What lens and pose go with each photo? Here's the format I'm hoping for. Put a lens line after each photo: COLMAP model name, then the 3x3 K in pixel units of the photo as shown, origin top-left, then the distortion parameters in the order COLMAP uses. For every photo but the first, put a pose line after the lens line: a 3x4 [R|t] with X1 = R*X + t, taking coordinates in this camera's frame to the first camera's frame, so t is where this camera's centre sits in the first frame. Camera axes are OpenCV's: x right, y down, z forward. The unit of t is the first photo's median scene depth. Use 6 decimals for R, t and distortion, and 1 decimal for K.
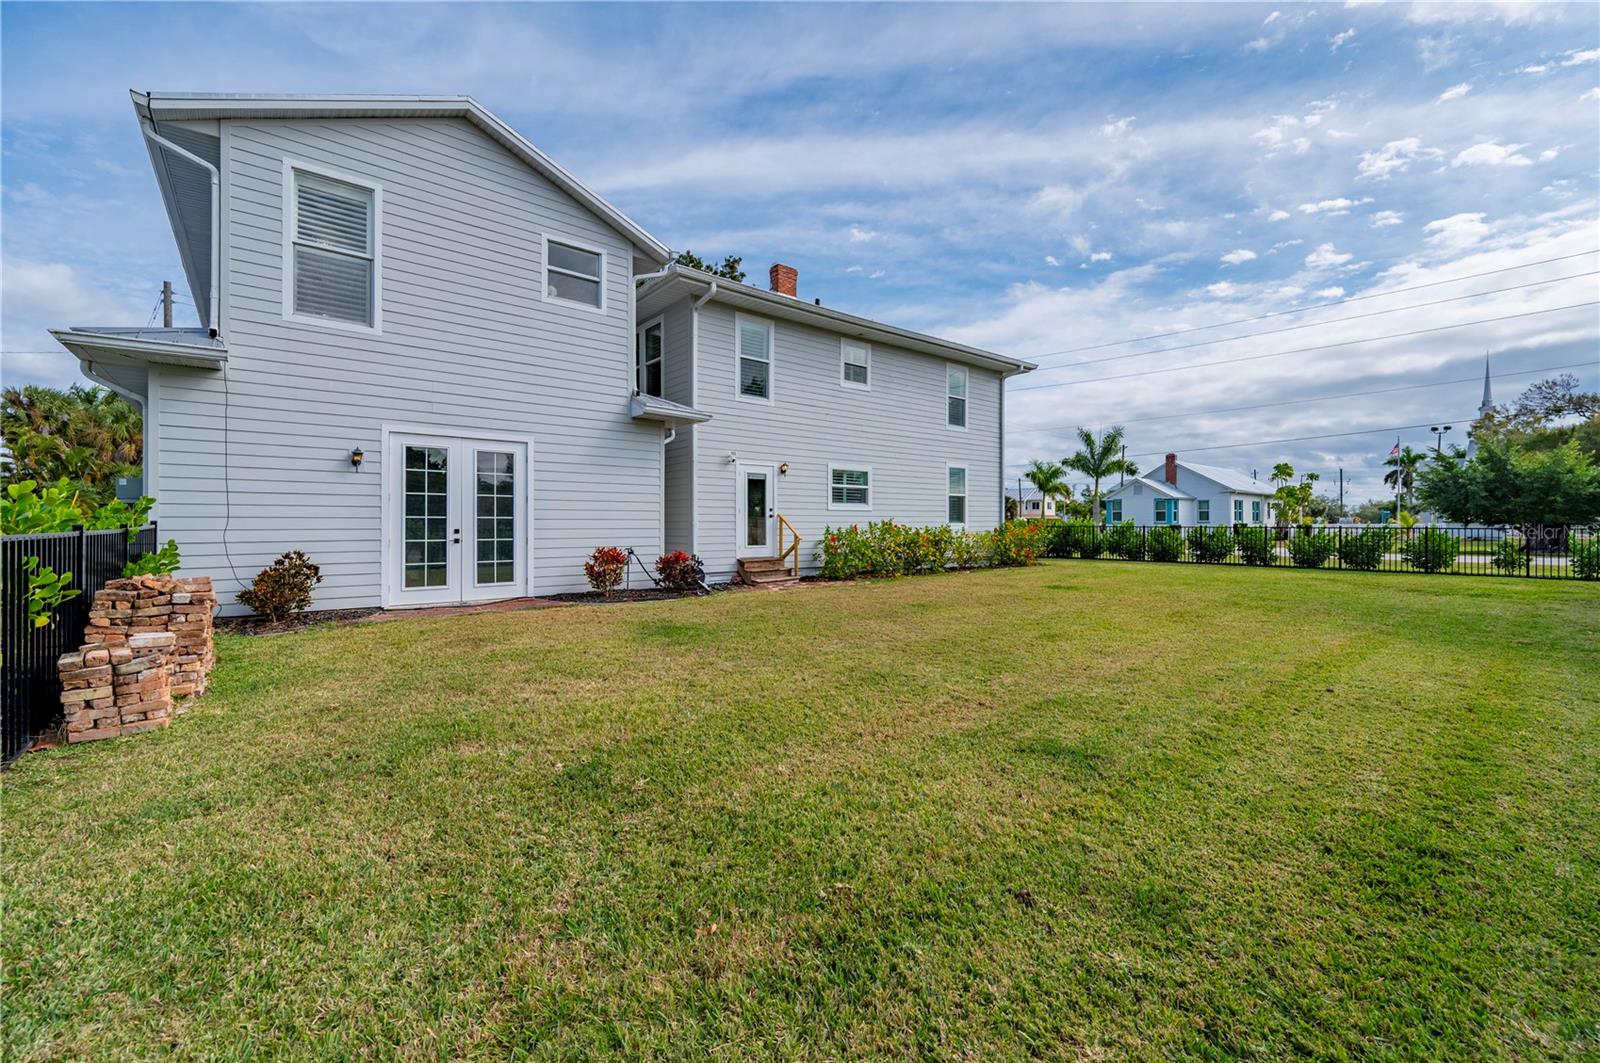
lens RADIAL K [[649.6, 0, 800.0], [0, 649.6, 531.5], [0, 0, 1]] dist [0.000252, 0.000022]
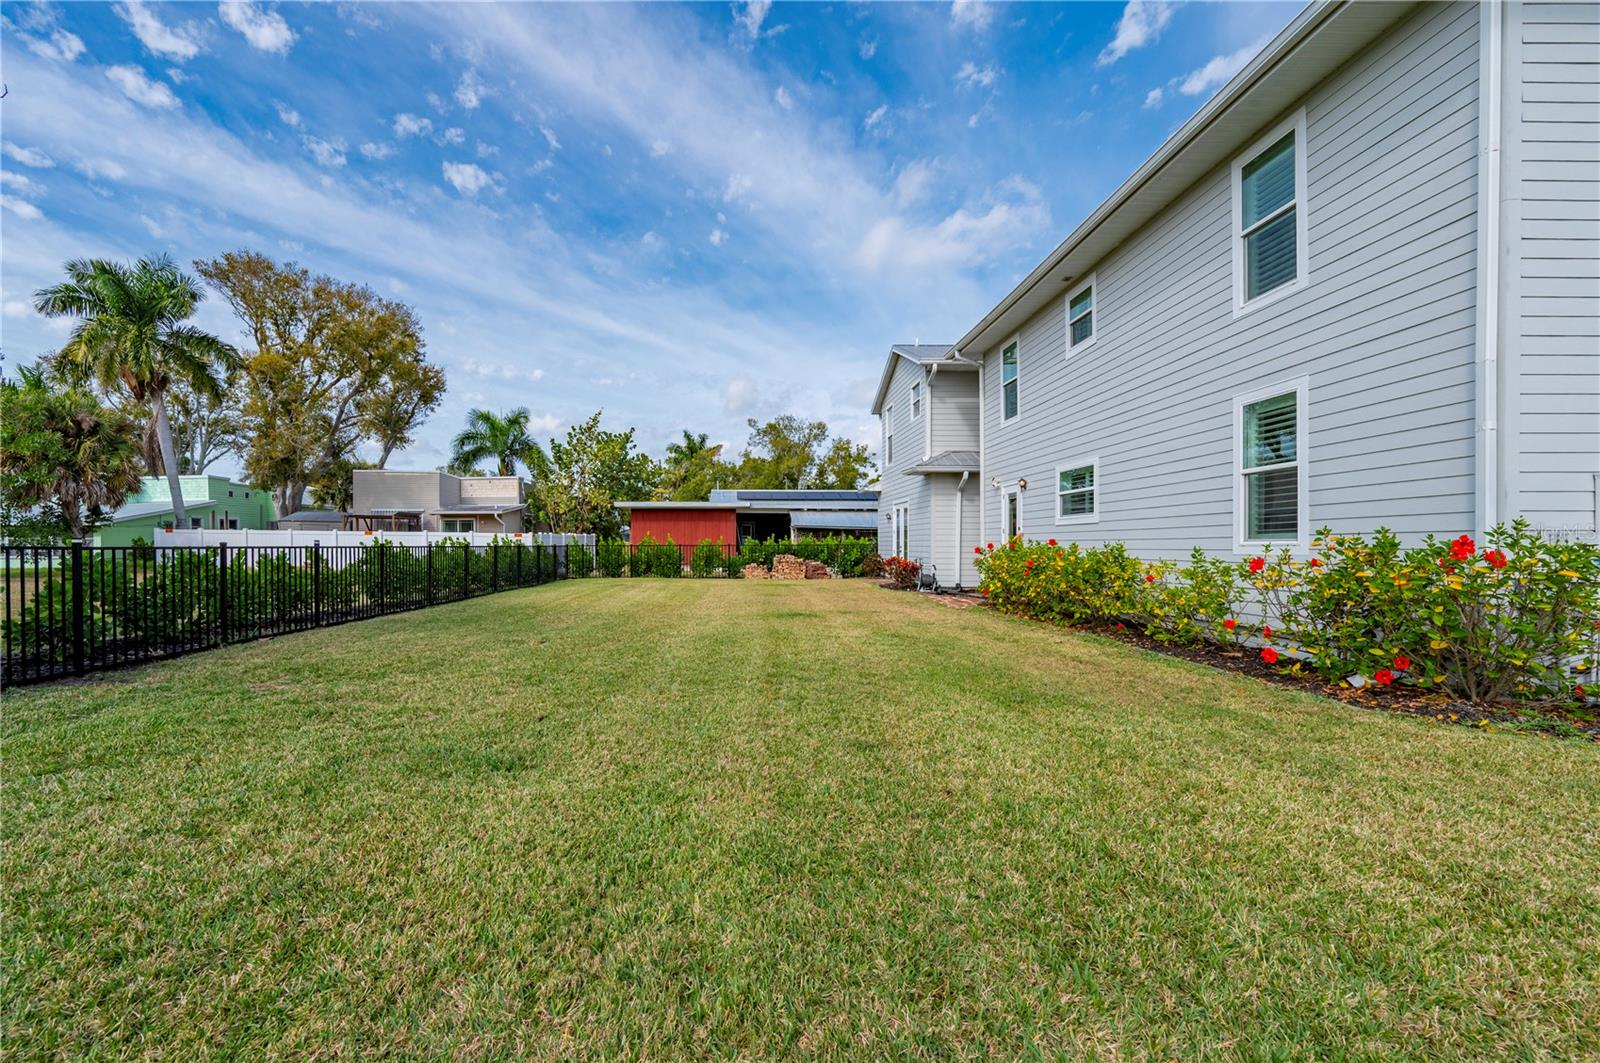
lens RADIAL K [[657.7, 0, 797.1], [0, 657.7, 556.1], [0, 0, 1]] dist [-0.000249, -0.000021]
pose [[-0.564588, 0.021653, -0.825089, 1.209778], [0.004517, 0.999722, 0.023145, -0.021486], [0.825360, 0.009341, -0.564529, 1.632538]]
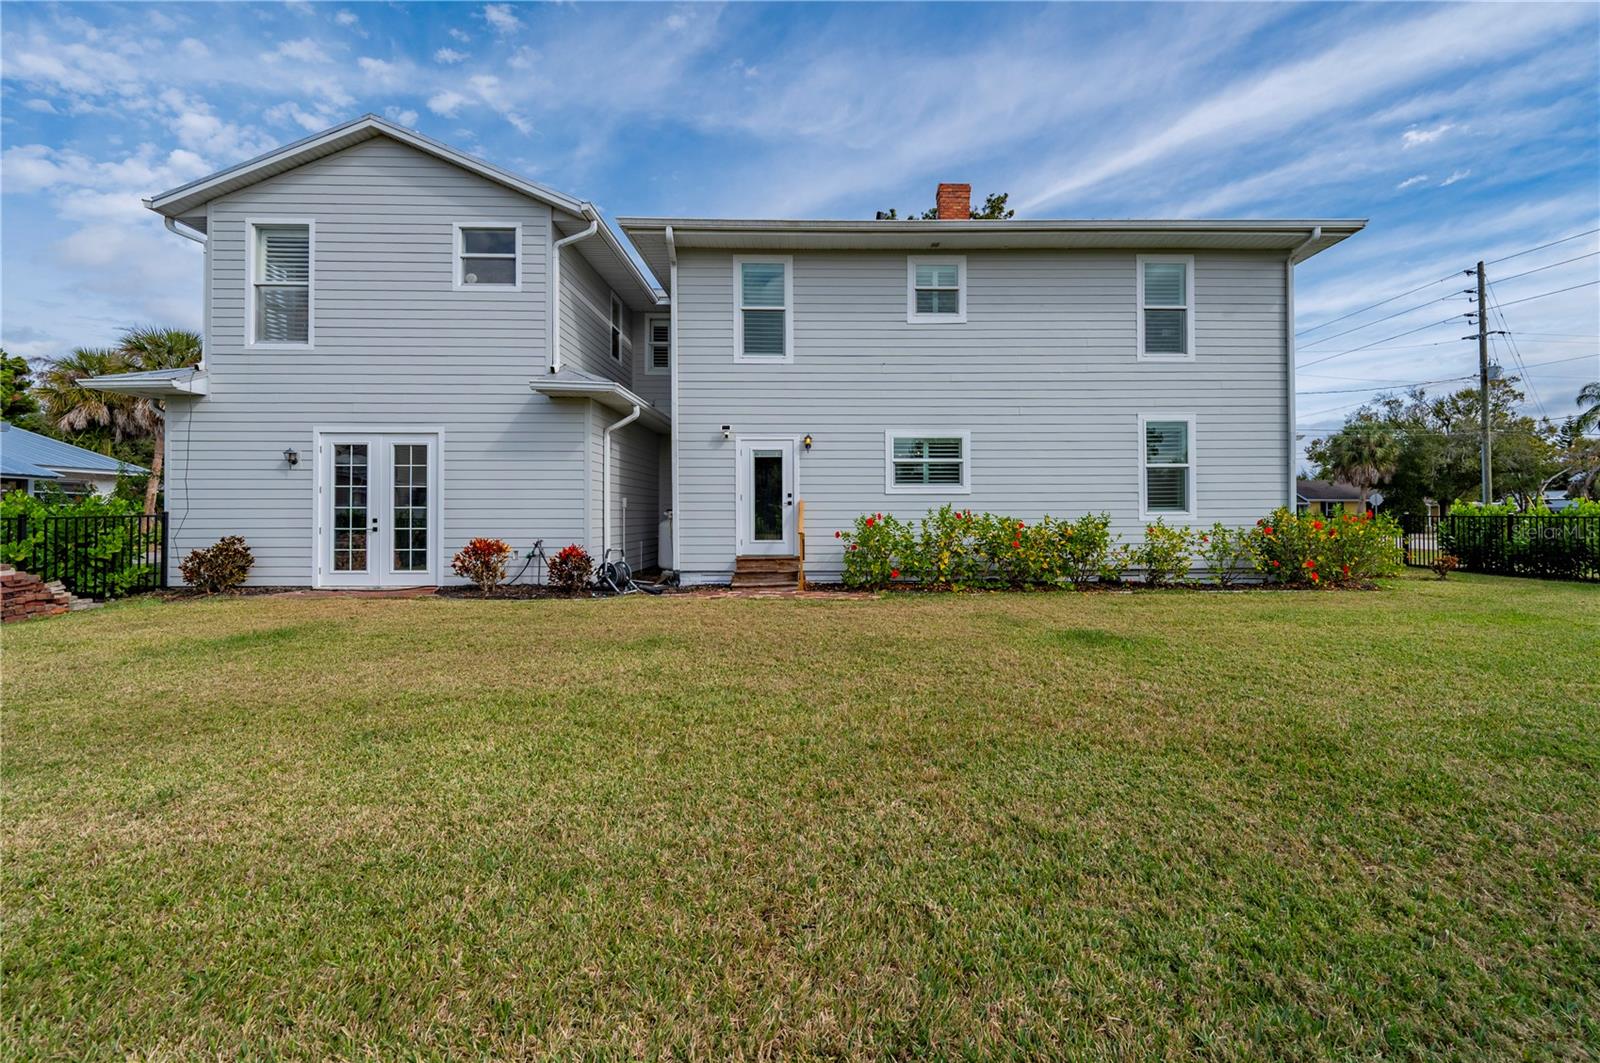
lens RADIAL K [[658.1, 0, 803.3], [0, 658.1, 516.7], [0, 0, 1]] dist [-0.001619, -0.000170]
pose [[0.785941, -0.001276, -0.618300, 0.588586], [-0.005160, 0.999950, -0.008623, -0.000845], [0.618280, 0.009968, 0.785895, 0.489760]]
